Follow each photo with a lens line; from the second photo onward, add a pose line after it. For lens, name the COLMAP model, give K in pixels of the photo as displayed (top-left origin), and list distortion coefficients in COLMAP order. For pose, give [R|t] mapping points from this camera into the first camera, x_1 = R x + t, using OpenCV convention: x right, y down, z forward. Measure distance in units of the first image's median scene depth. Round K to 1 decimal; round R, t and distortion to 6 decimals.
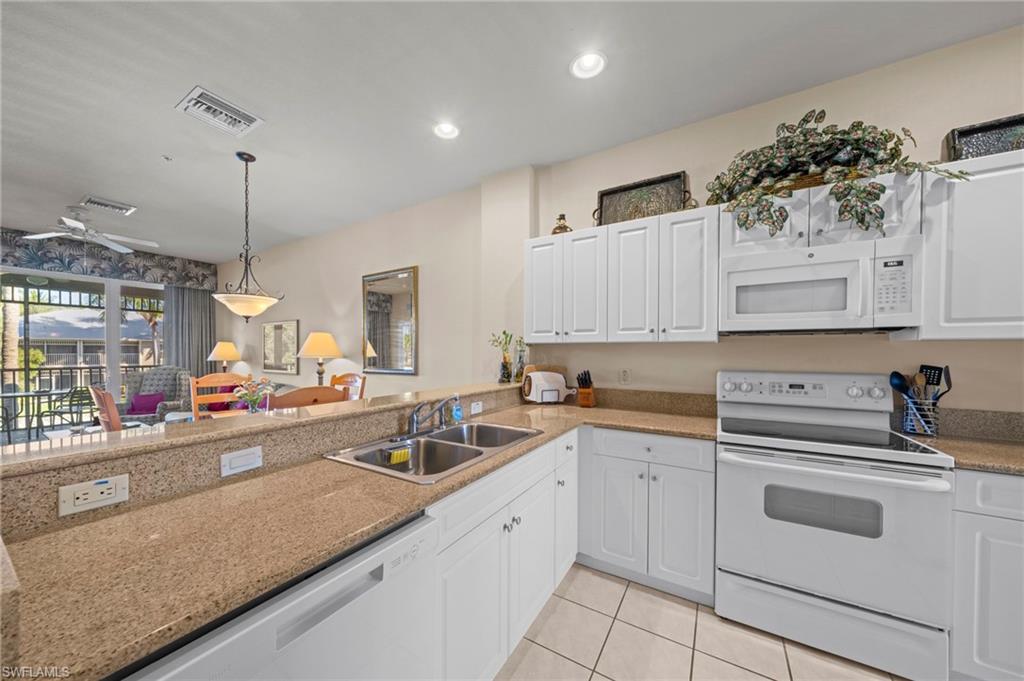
lens RADIAL K [[347.6, 0, 501.4], [0, 347.6, 354.4], [0, 0, 1]] dist [-0.000922, -0.000238]
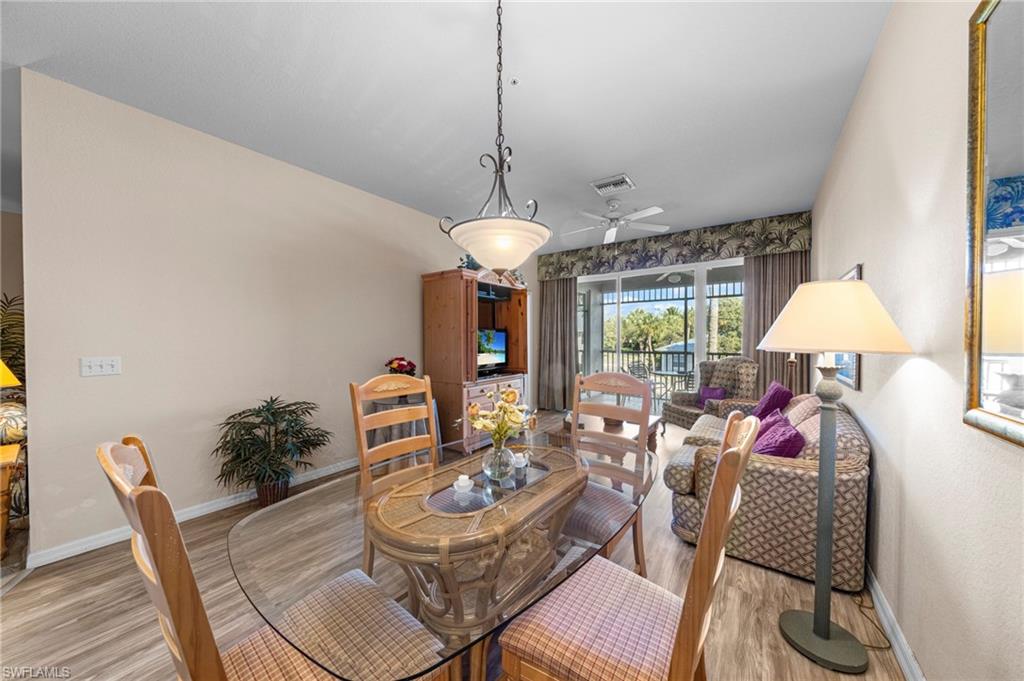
lens RADIAL K [[347.6, 0, 495.1], [0, 347.6, 346.2], [0, 0, 1]] dist [-0.000922, -0.000238]
pose [[-0.090099, 0.021307, -0.995705, -0.127303], [-0.007787, 0.999725, 0.022098, -0.005075], [0.995902, 0.009744, -0.089908, 0.680137]]
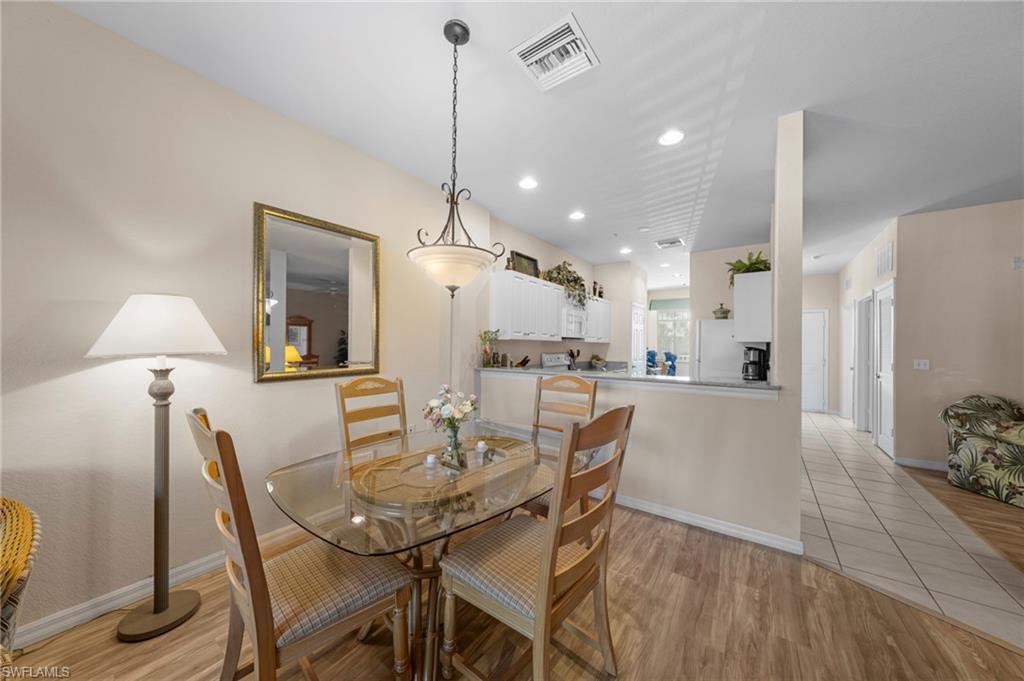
lens RADIAL K [[347.6, 0, 505.8], [0, 347.6, 343.1], [0, 0, 1]] dist [-0.000922, -0.000238]
pose [[0.085019, 0.006125, 0.996360, -0.890990], [-0.000435, 0.999981, -0.006110, -0.003758], [-0.996379, 0.000086, 0.085021, 0.566270]]
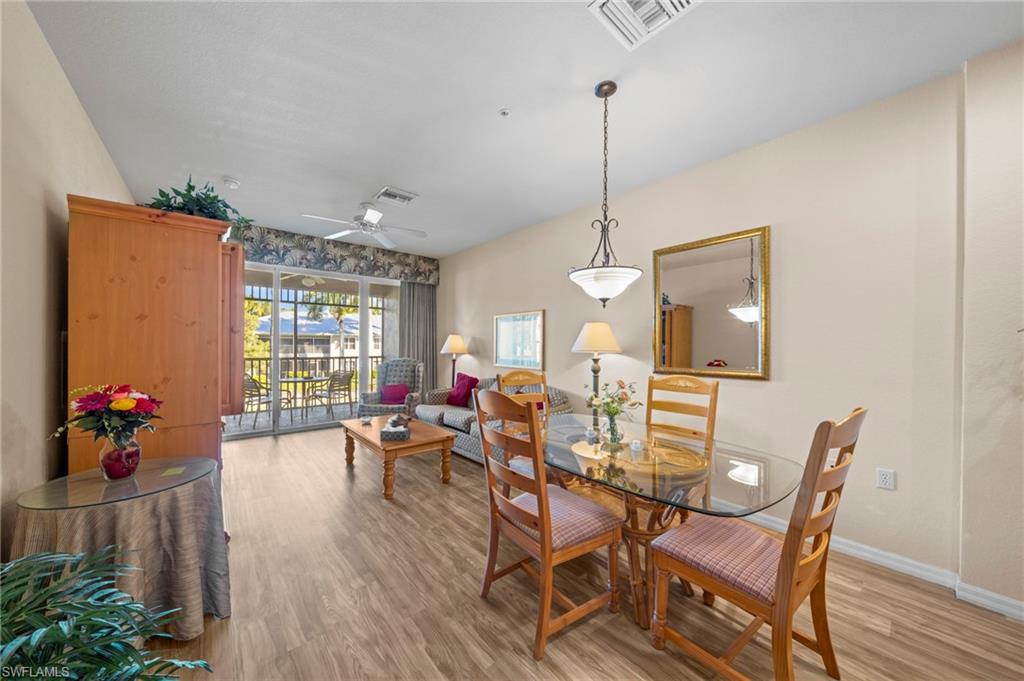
lens RADIAL K [[347.6, 0, 505.5], [0, 347.6, 344.9], [0, 0, 1]] dist [-0.000922, -0.000238]
pose [[0.947857, 0.007042, -0.318617, -0.460814], [-0.010191, 0.999914, -0.008218, -0.000078], [0.318532, 0.011037, 0.947848, 0.141342]]
